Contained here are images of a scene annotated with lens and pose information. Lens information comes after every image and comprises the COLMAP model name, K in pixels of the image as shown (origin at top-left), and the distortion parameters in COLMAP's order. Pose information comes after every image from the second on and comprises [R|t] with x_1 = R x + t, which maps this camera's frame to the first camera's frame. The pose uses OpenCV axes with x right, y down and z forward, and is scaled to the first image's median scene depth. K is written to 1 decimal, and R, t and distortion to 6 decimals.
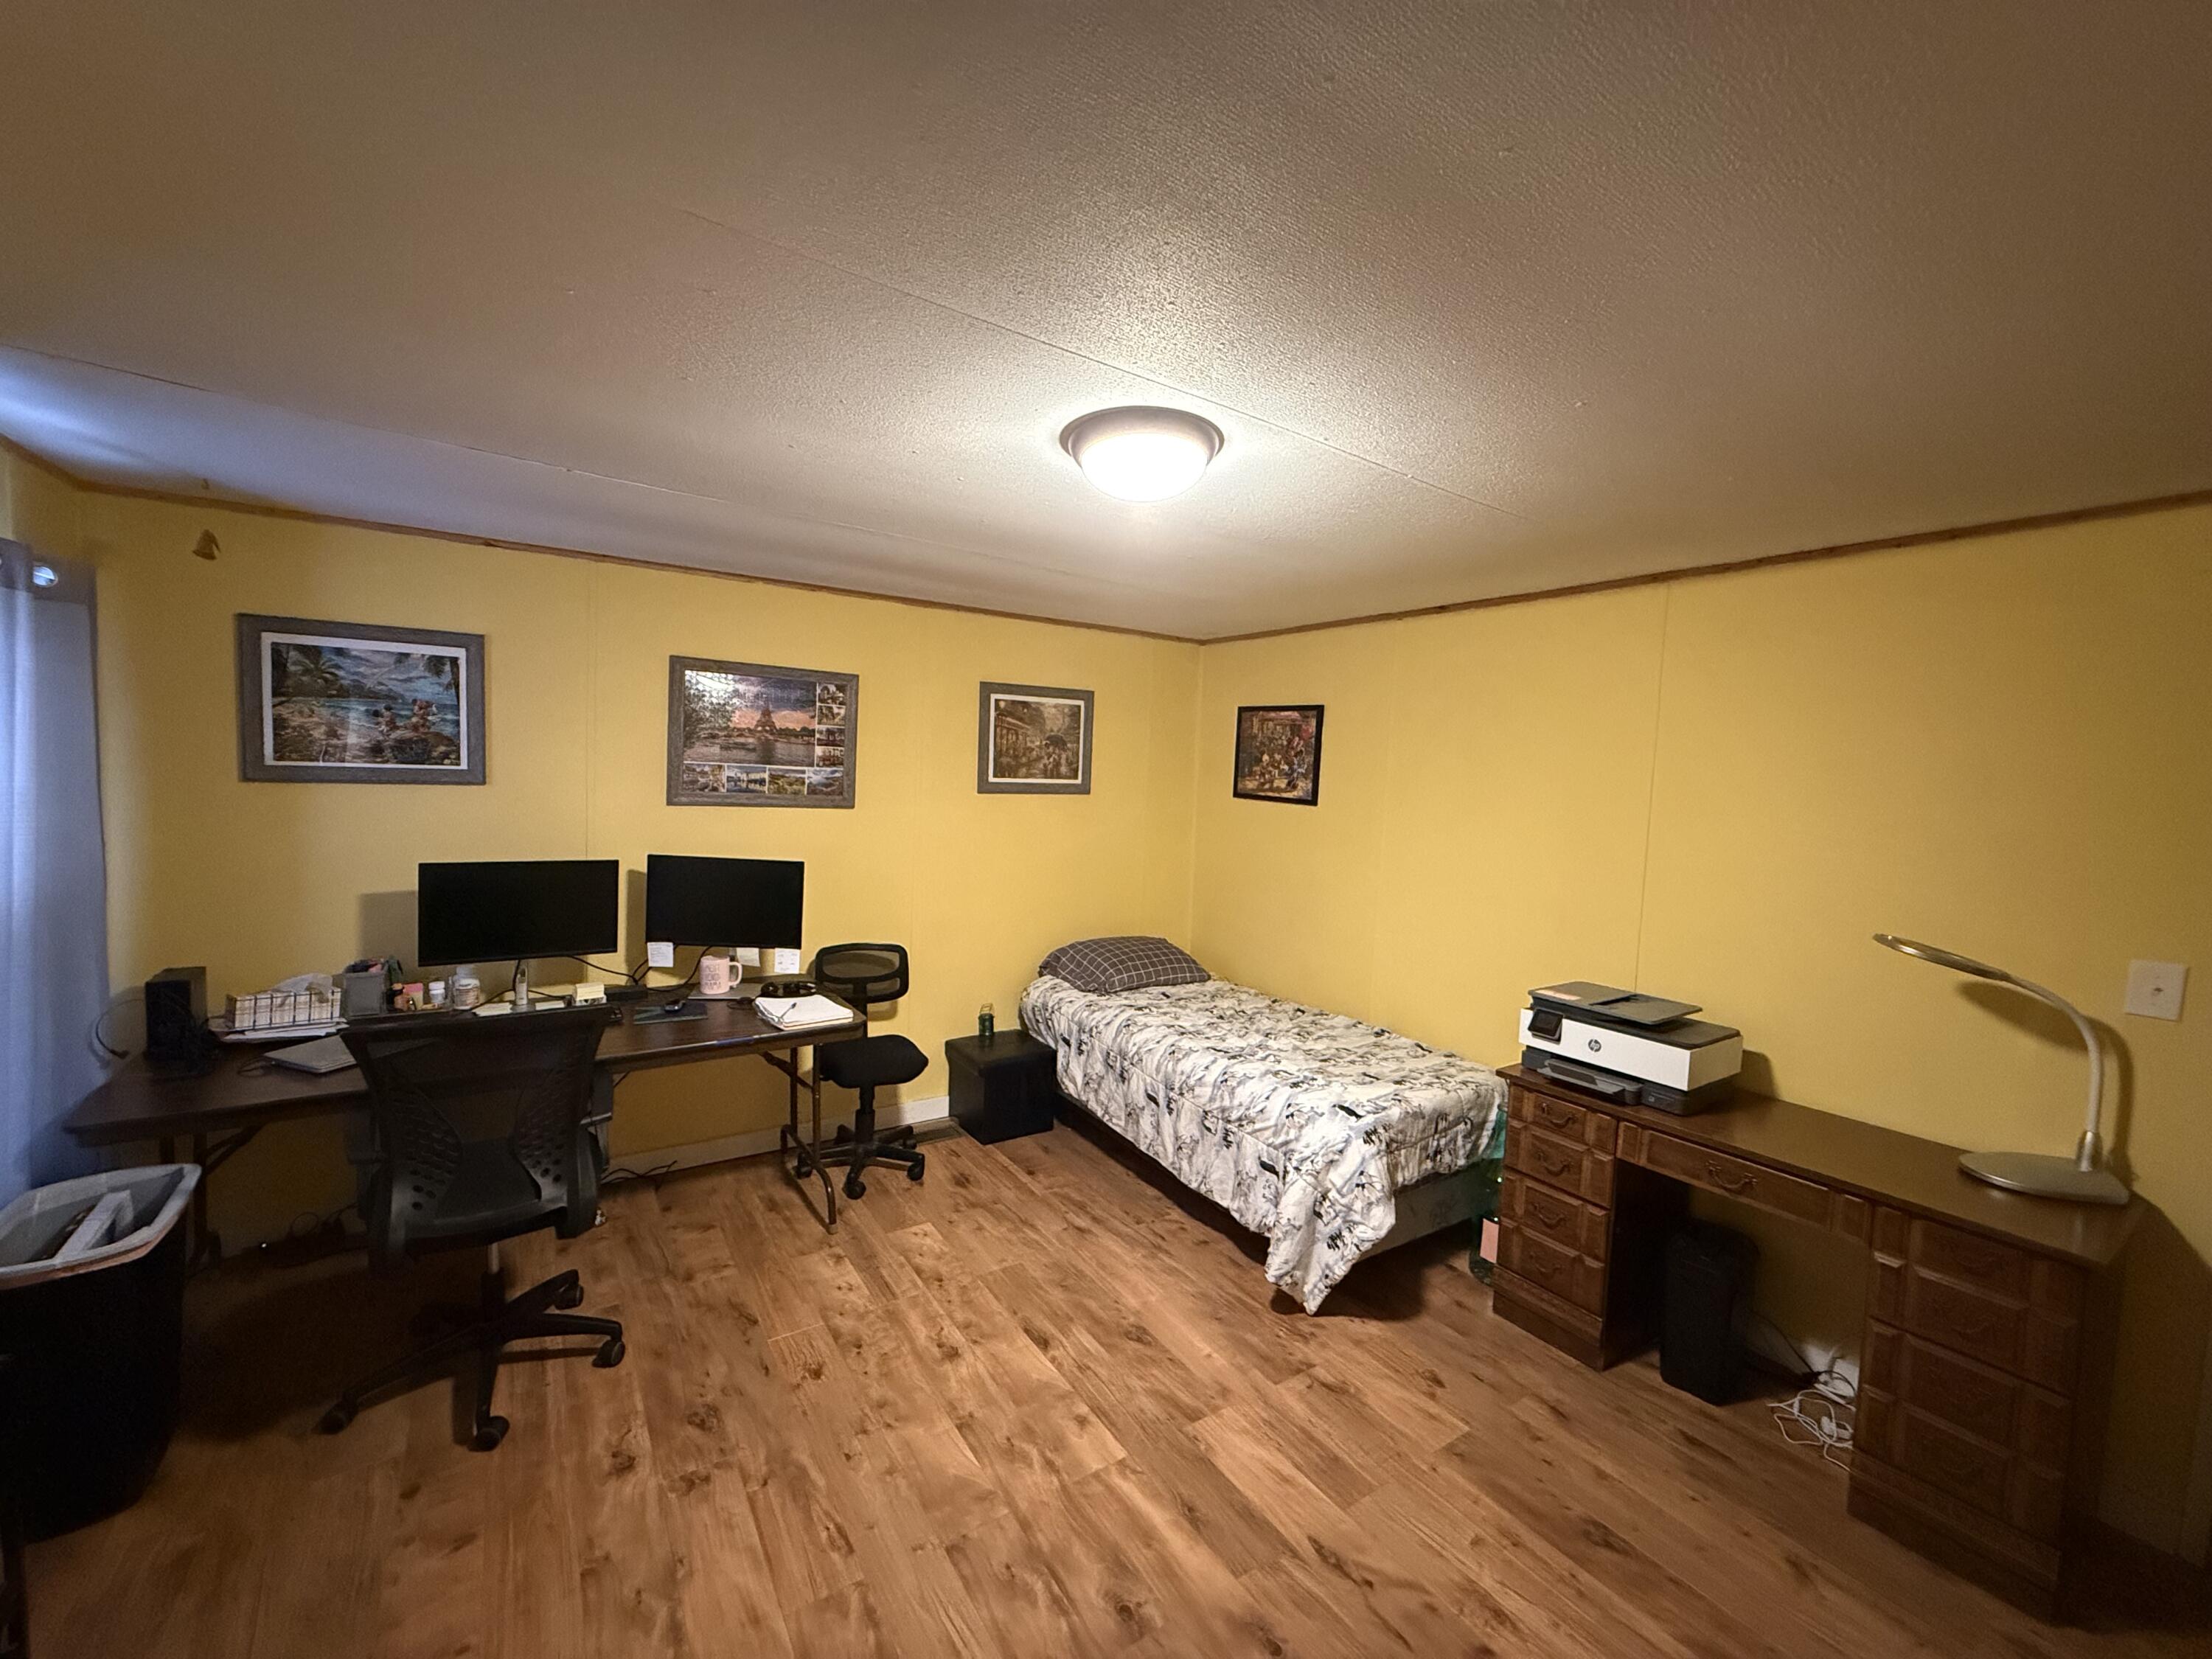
lens RADIAL K [[883.5, 0, 1107.1], [0, 883.5, 827.4], [0, 0, 1]] dist [-0.000526, 0.000591]
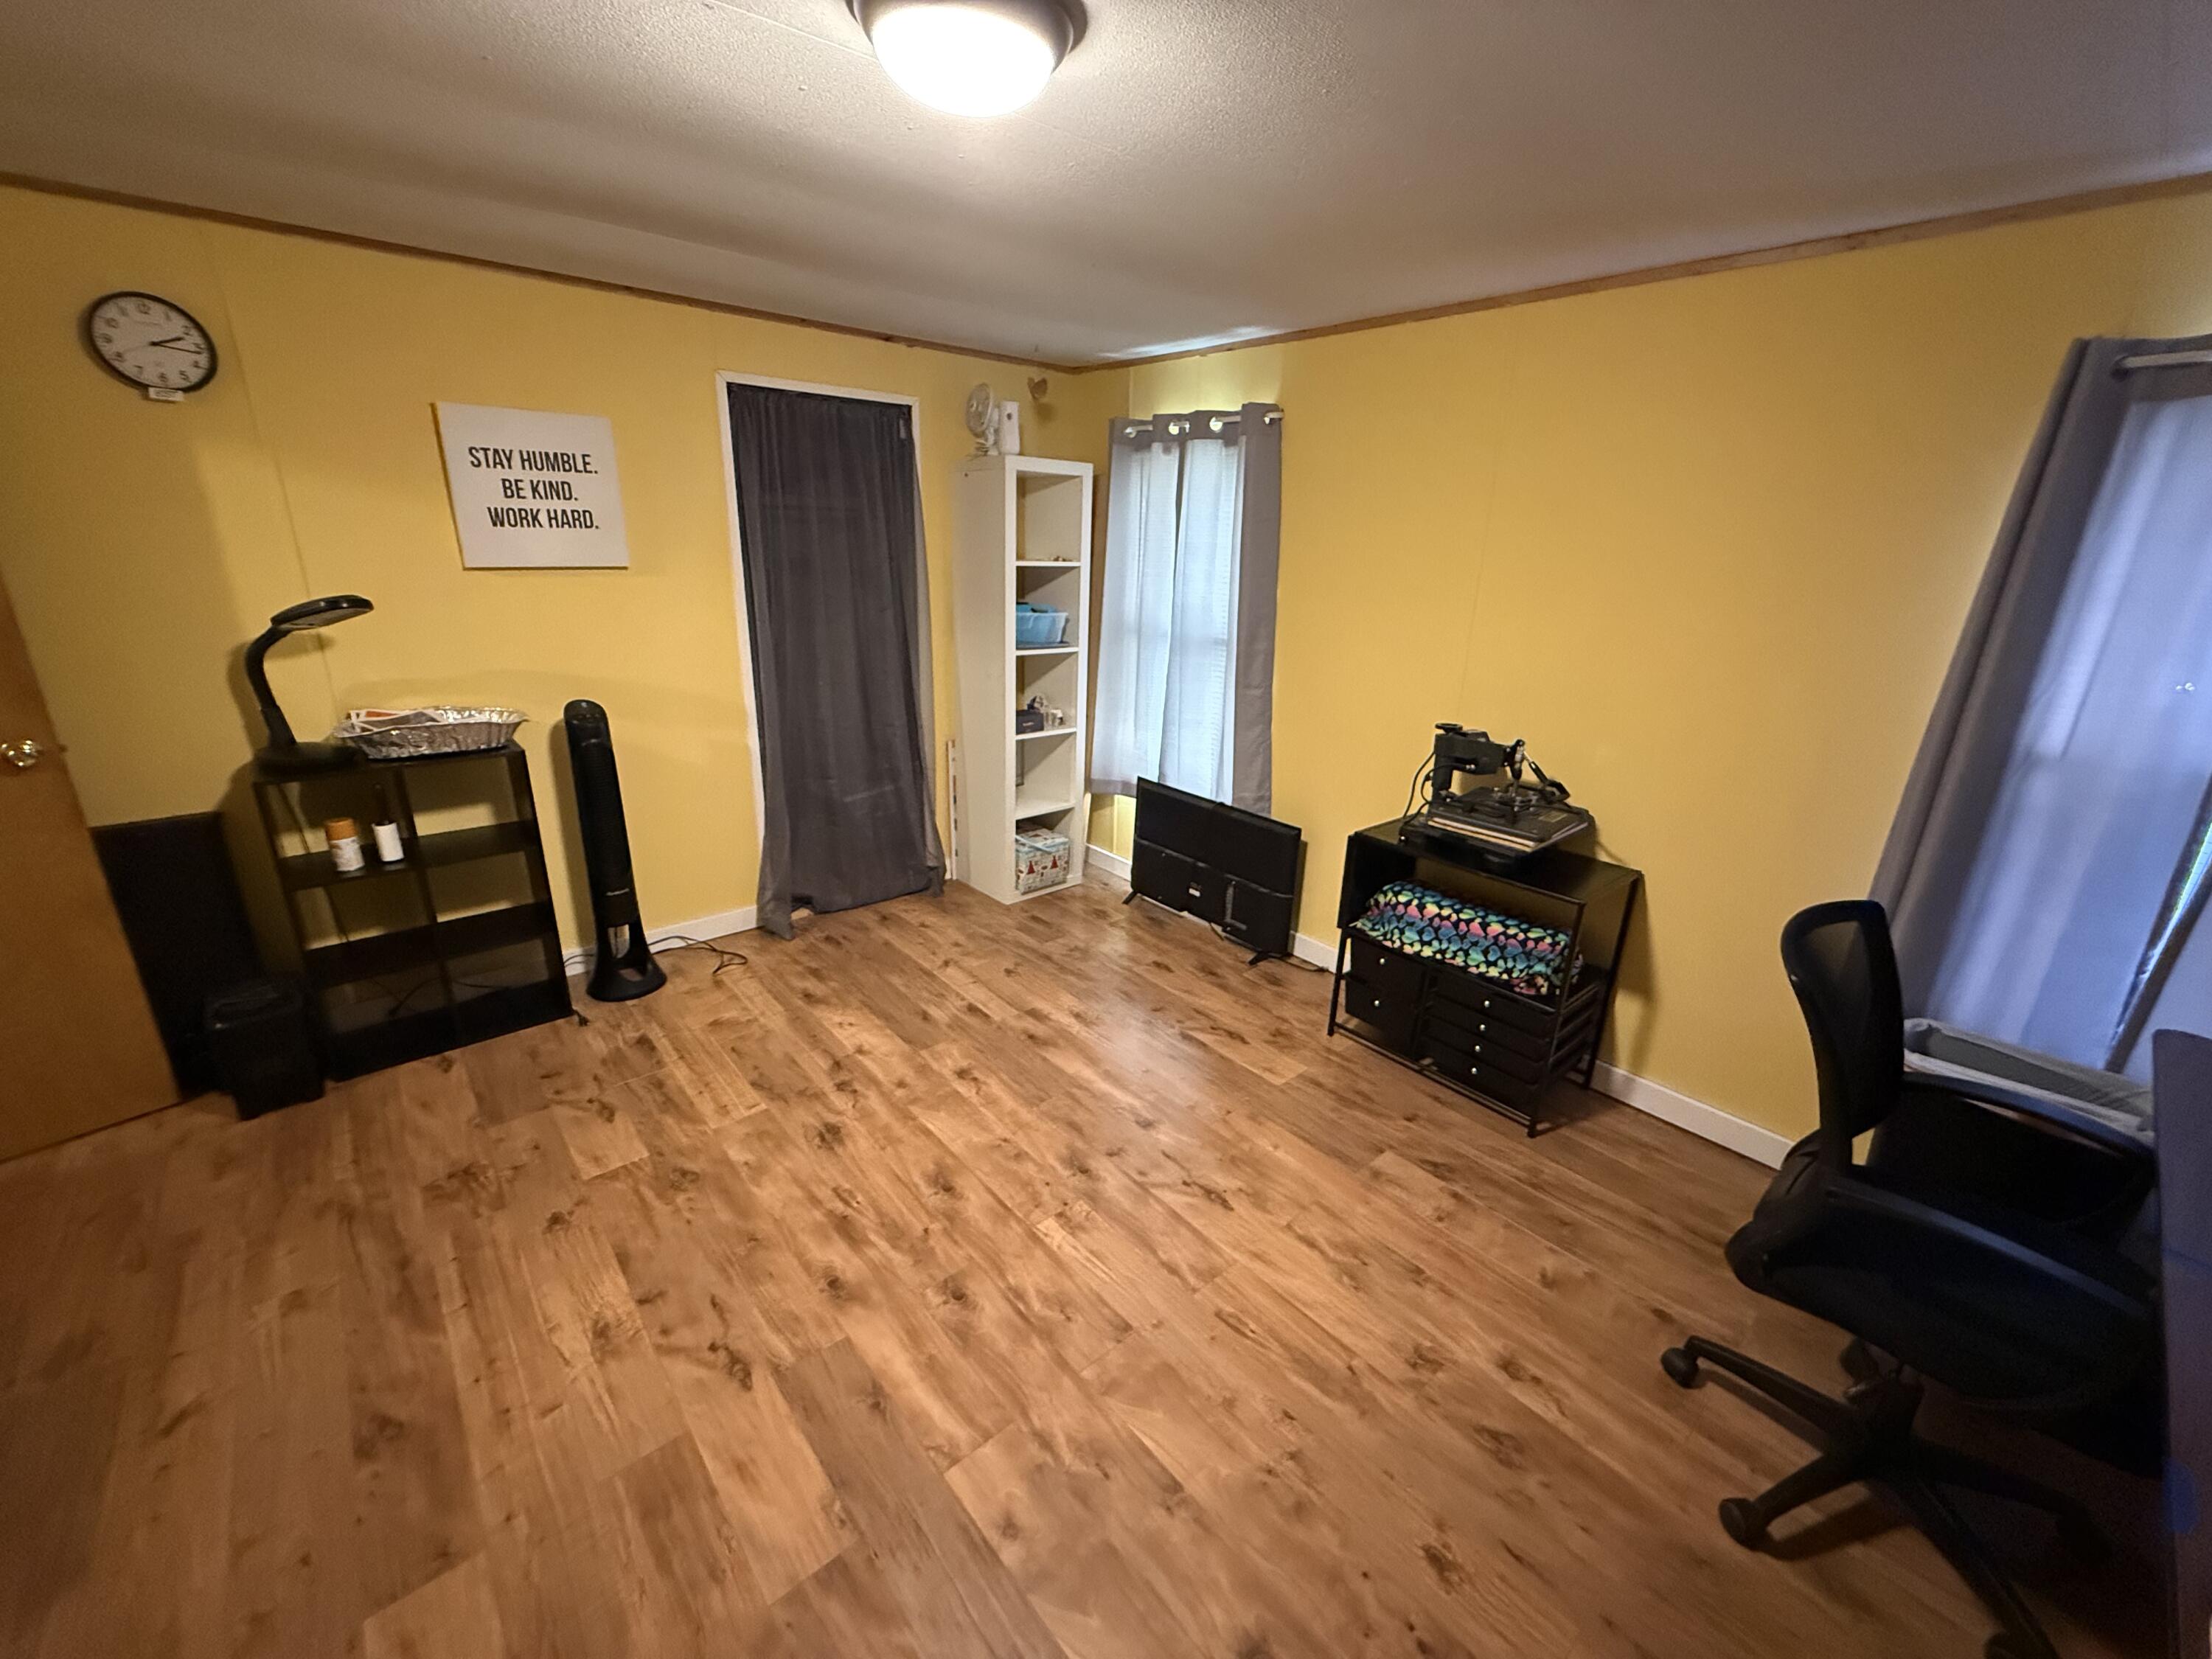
lens RADIAL K [[883.5, 0, 1111.7], [0, 883.5, 822.0], [0, 0, 1]] dist [-0.000526, 0.000591]
pose [[-0.988521, -0.021737, -0.149509, 0.007925], [-0.075375, 0.928597, 0.363354, -0.102285], [0.130935, 0.370452, -0.919577, 1.646846]]
